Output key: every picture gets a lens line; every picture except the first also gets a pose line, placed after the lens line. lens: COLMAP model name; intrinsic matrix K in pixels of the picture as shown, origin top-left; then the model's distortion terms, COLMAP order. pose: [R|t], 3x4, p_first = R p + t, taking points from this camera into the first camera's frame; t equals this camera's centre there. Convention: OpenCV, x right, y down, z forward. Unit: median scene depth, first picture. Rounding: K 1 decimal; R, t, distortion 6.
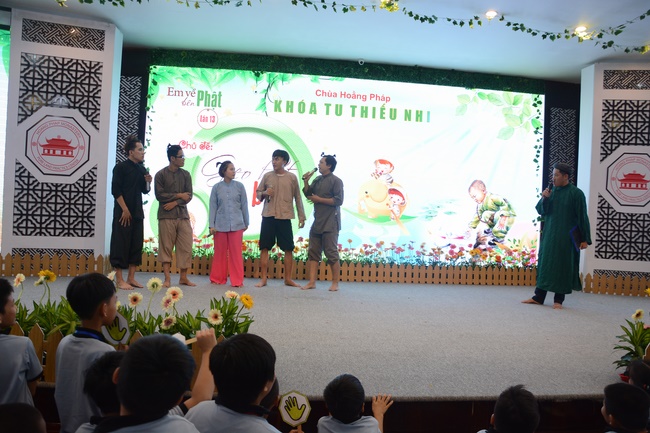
lens RADIAL K [[529.3, 0, 326.7], [0, 529.3, 218.9], [0, 0, 1]] dist [-0.087799, 0.055879]
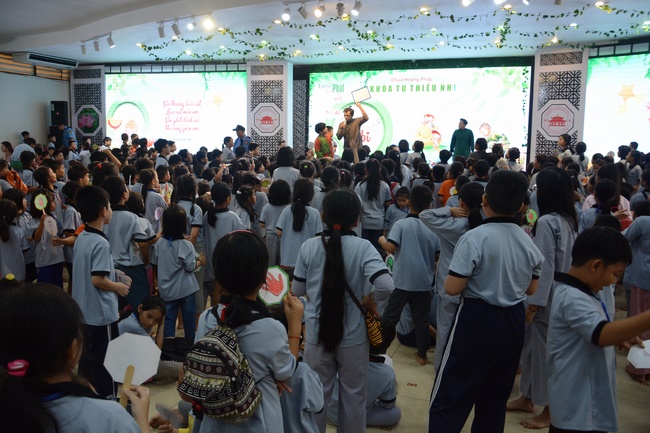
lens RADIAL K [[529.3, 0, 323.3], [0, 529.3, 214.7], [0, 0, 1]] dist [-0.087799, 0.055879]
pose [[0.877880, 0.030875, -0.477885, 0.664247], [0.025644, 0.993457, 0.111294, 0.018100], [0.478194, -0.109957, 0.871343, -0.766134]]
